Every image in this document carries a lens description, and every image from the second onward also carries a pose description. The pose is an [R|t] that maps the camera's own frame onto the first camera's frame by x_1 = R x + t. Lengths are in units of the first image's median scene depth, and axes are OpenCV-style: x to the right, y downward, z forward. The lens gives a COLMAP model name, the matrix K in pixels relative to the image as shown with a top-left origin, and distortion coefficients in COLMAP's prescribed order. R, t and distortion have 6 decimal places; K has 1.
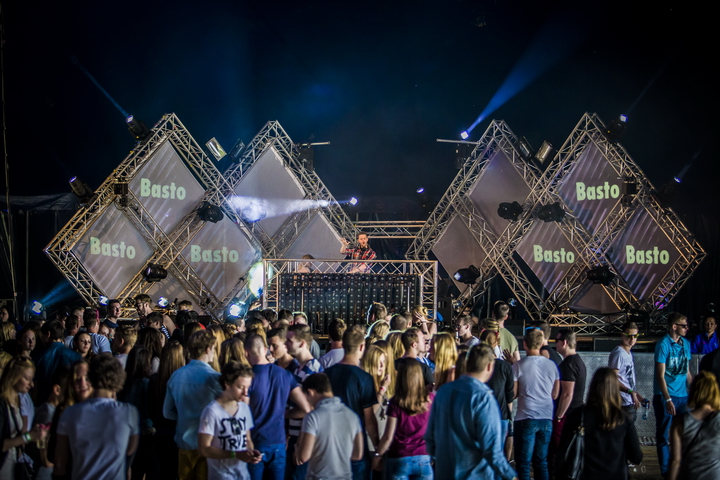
lens RADIAL K [[1958.5, 0, 359.6], [0, 1958.5, 243.2], [0, 0, 1]] dist [-0.412540, 0.000000]
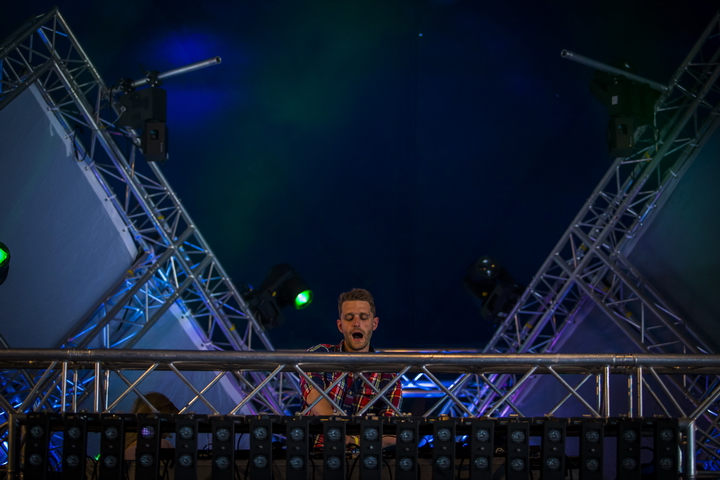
lens RADIAL K [[1778.8, 0, 359.5], [0, 1778.8, 240.6], [0, 0, 1]] dist [-0.238128, 0.000000]
pose [[0.994852, 0.019418, 0.099463, -0.021287], [-0.001754, 0.984622, -0.174688, 0.027691], [-0.101325, 0.173614, 0.979587, 0.742004]]
